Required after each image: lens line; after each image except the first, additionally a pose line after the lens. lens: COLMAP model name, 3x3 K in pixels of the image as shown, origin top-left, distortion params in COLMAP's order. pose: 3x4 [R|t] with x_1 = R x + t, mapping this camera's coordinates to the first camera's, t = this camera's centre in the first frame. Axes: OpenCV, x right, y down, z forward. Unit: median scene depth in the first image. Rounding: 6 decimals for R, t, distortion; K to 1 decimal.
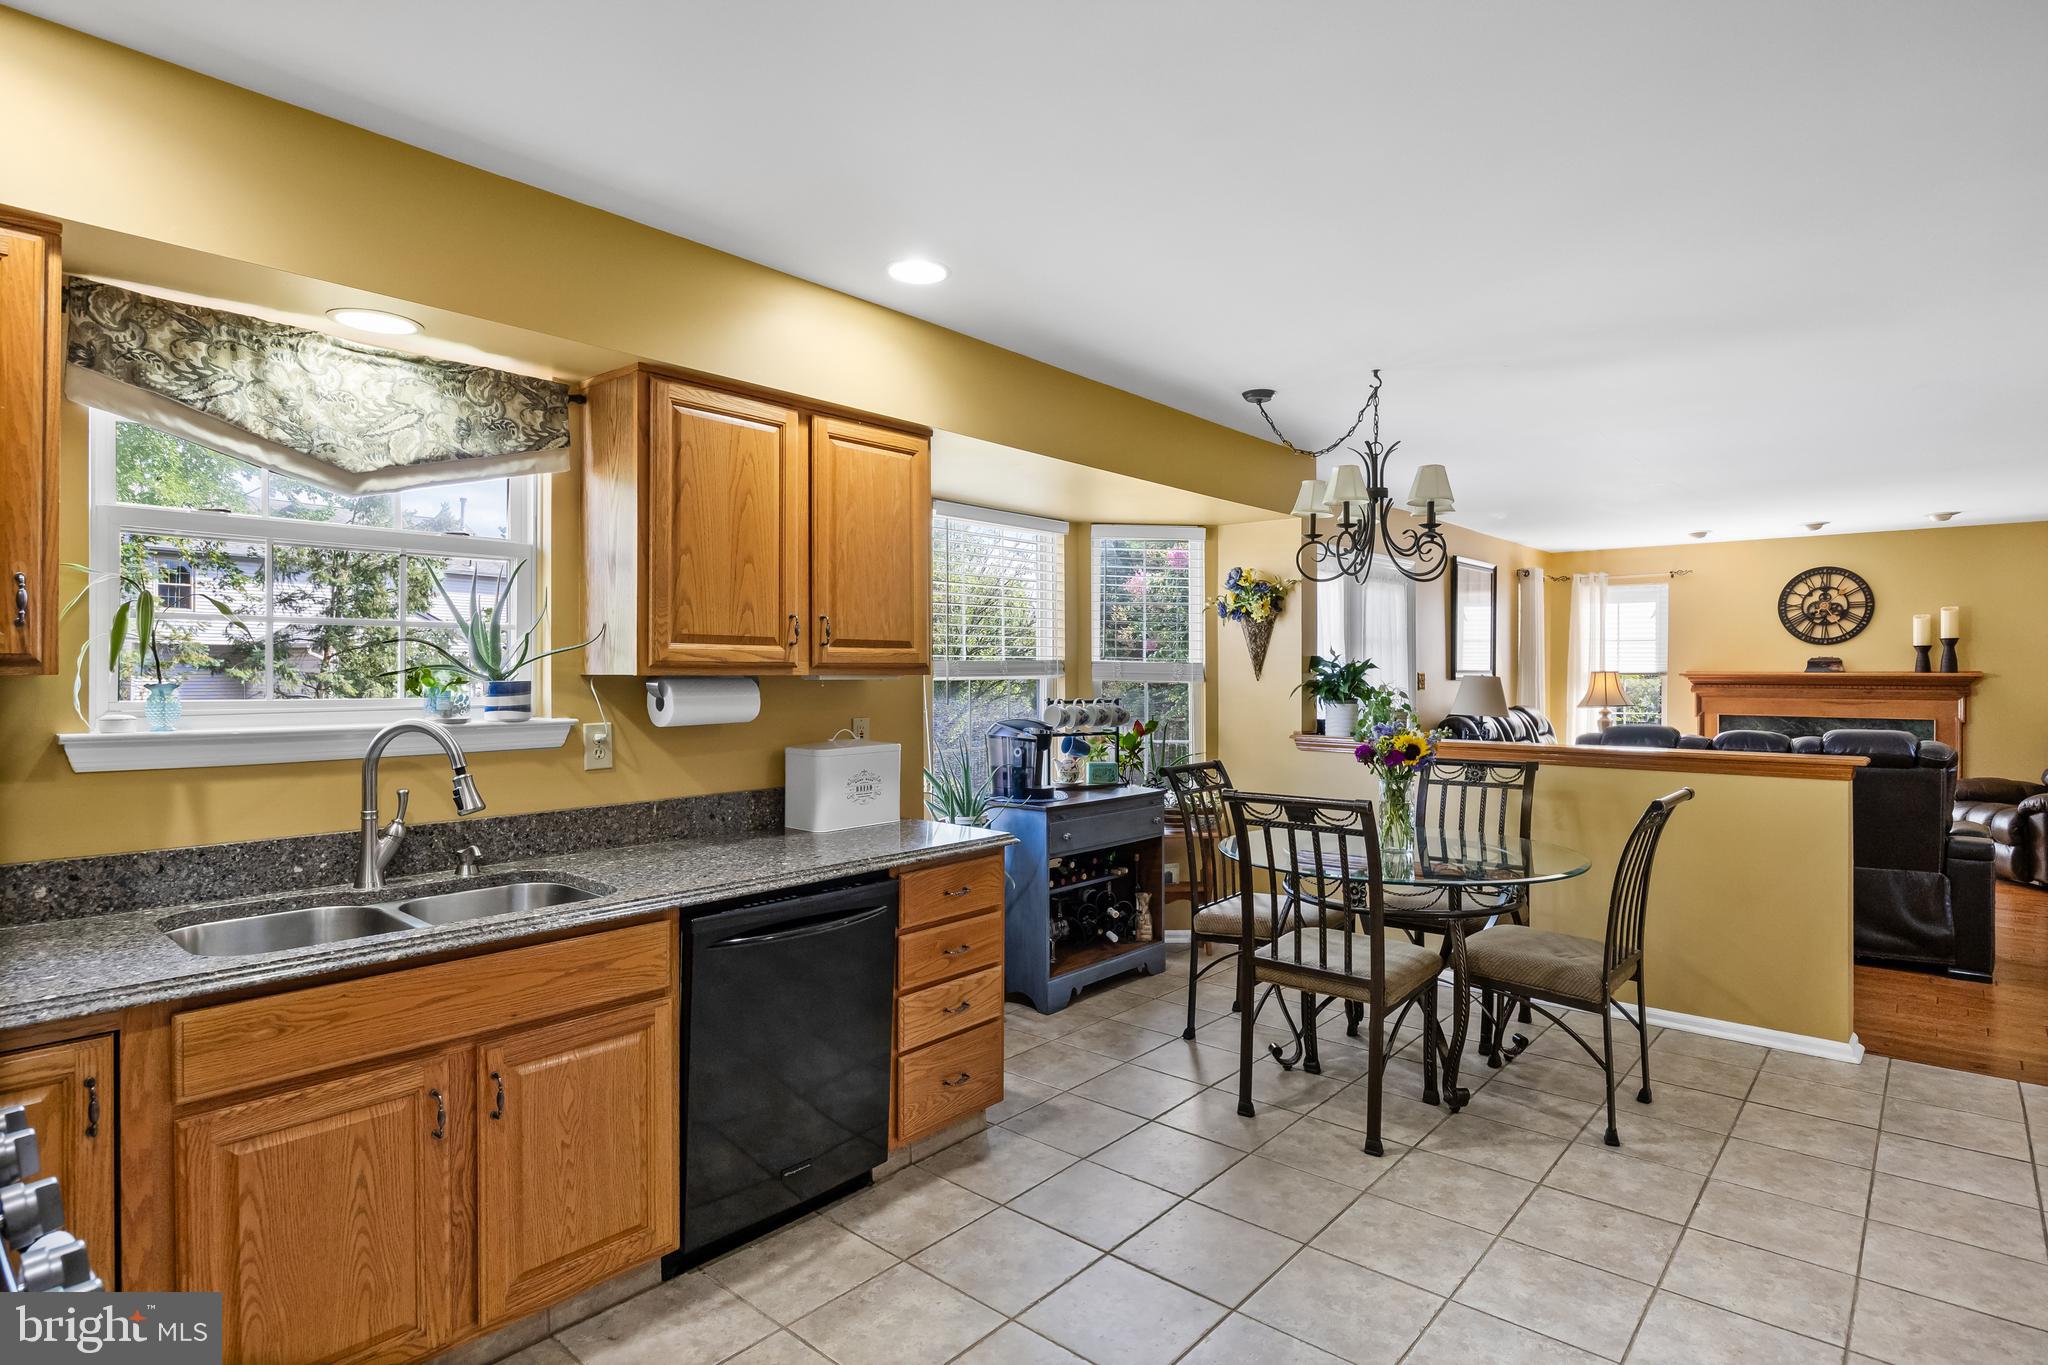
lens RADIAL K [[1071.4, 0, 1023.8], [0, 1071.4, 675.1], [0, 0, 1]] dist [-0.007231, -0.001274]
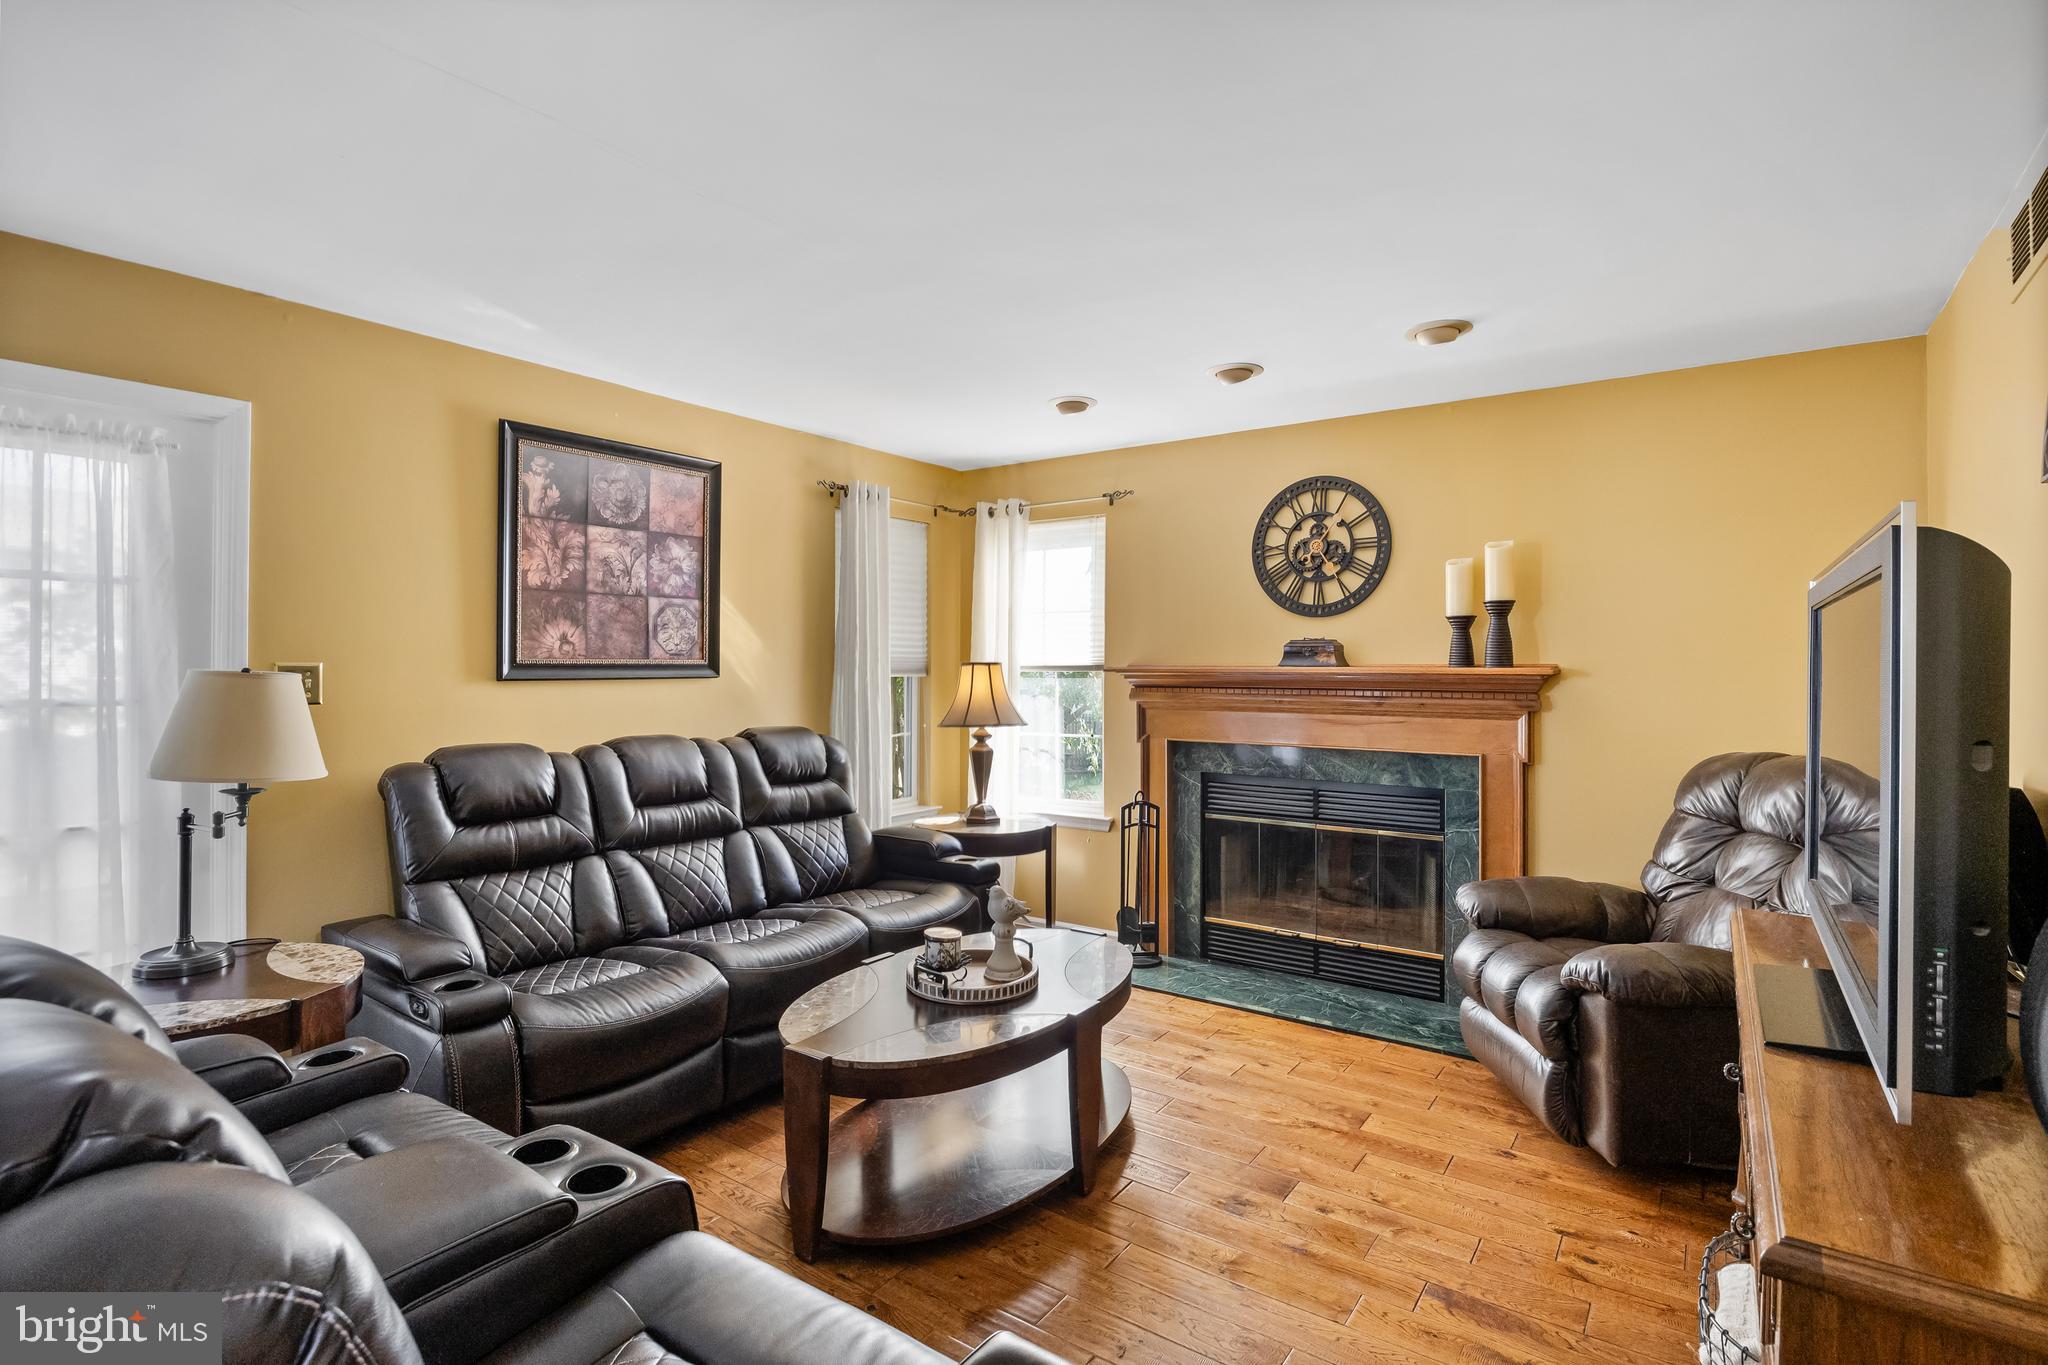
lens RADIAL K [[962.4, 0, 1025.6], [0, 962.4, 686.0], [0, 0, 1]] dist [-0.011712, -0.000851]
pose [[0.996805, -0.001027, 0.079873, 1.472647], [-0.000380, 0.999845, 0.017604, -0.002802], [-0.079879, -0.017578, 0.996650, 1.347626]]
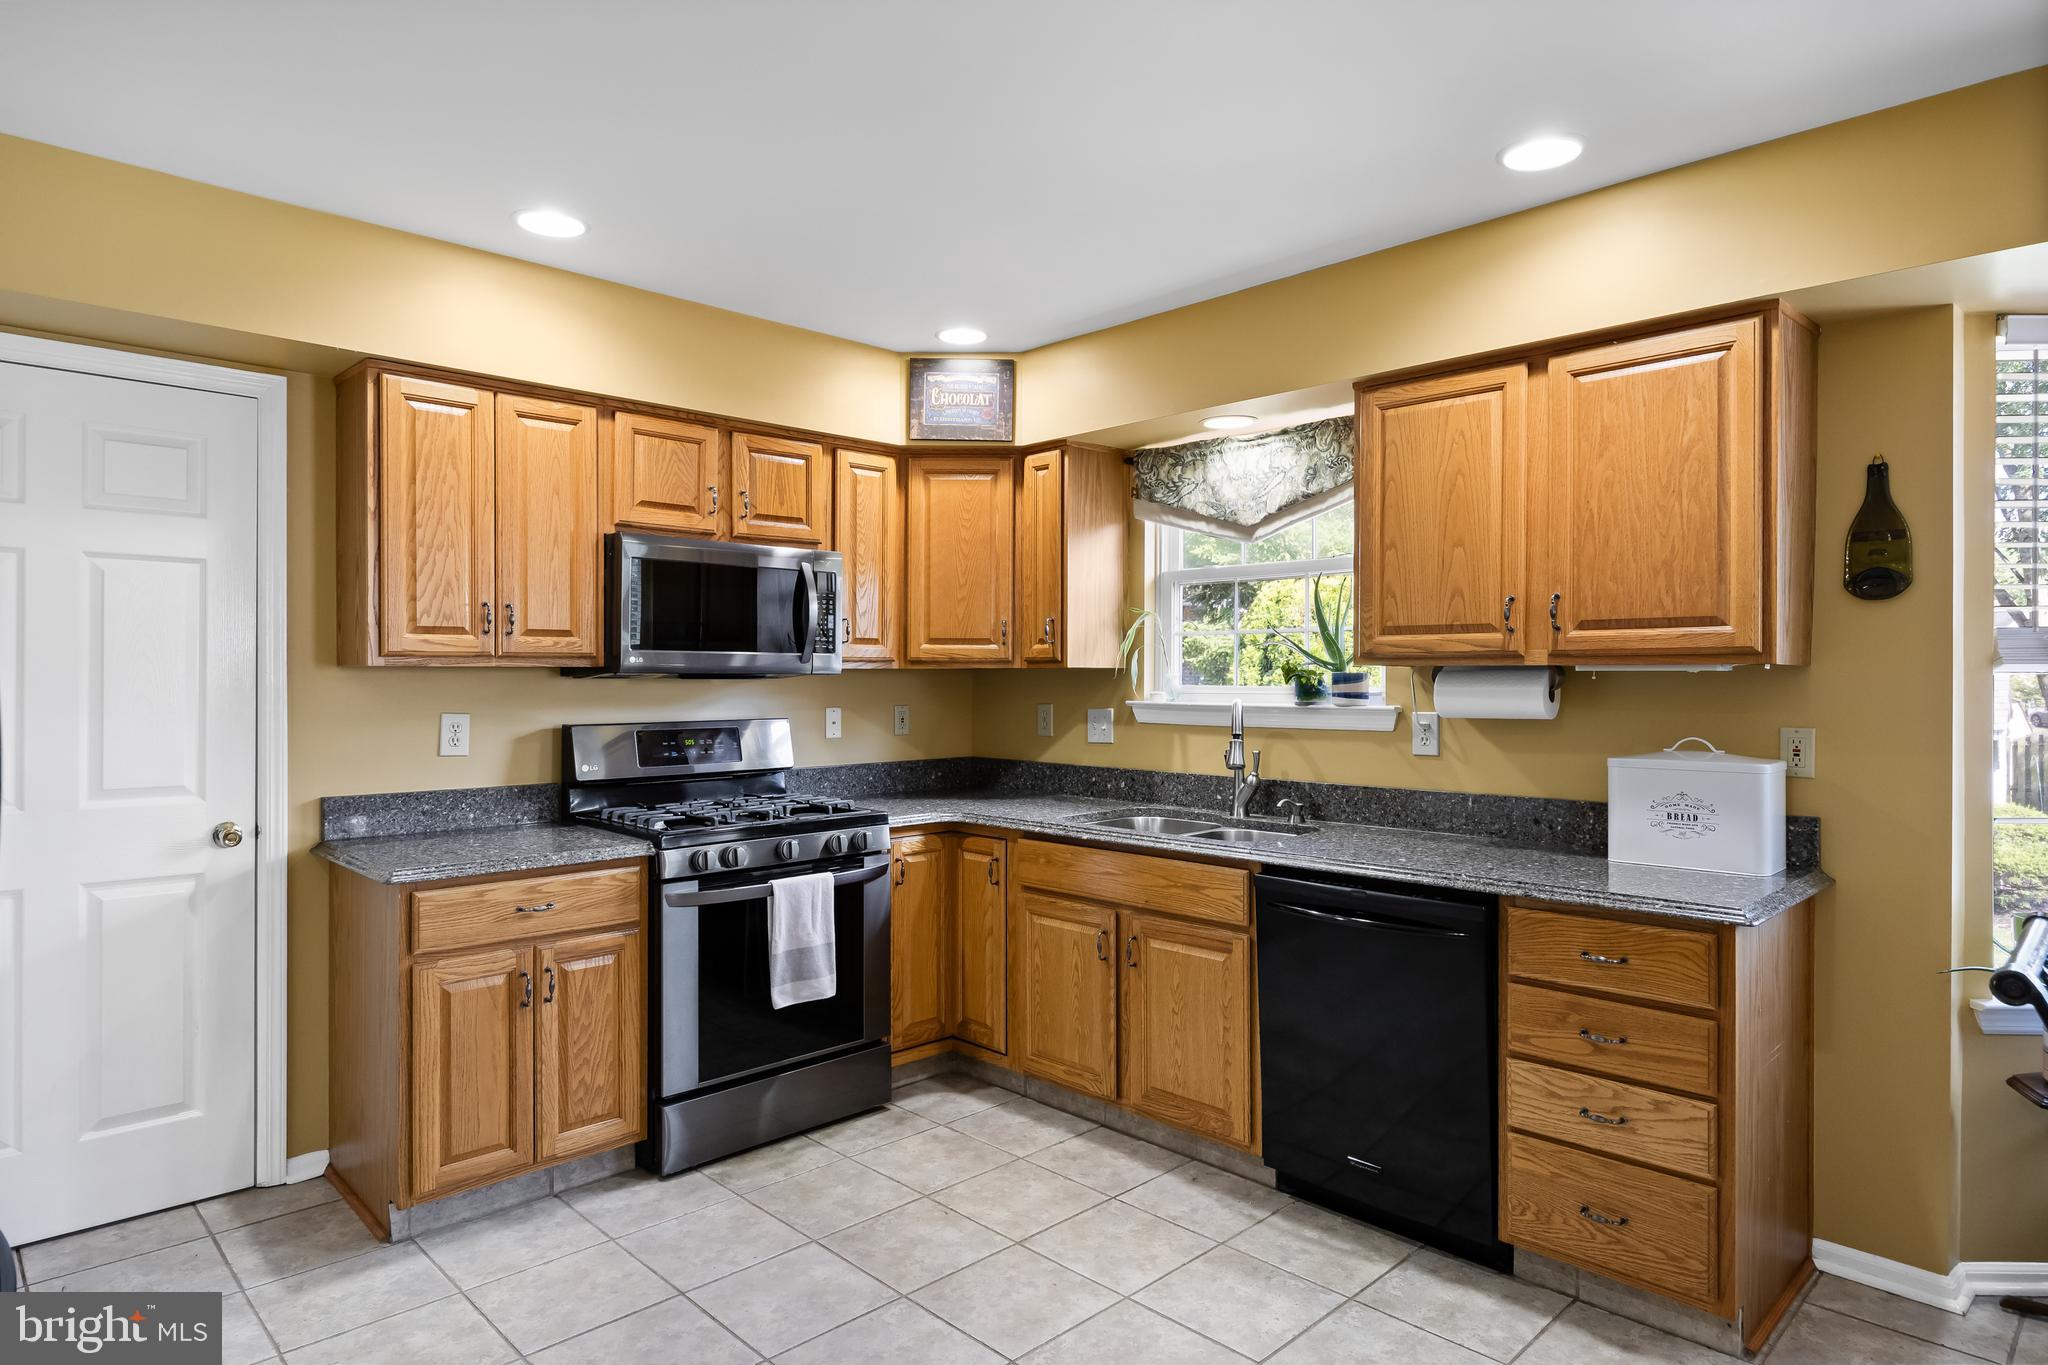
lens RADIAL K [[1133.3, 0, 1012.9], [0, 1133.3, 682.4], [0, 0, 1]] dist [0.004046, -0.001254]
pose [[-0.079199, 0.000501, -0.996859, 0.667583], [-0.006857, 0.999976, 0.001048, 0.014413], [0.996835, 0.006919, -0.079193, 0.593207]]
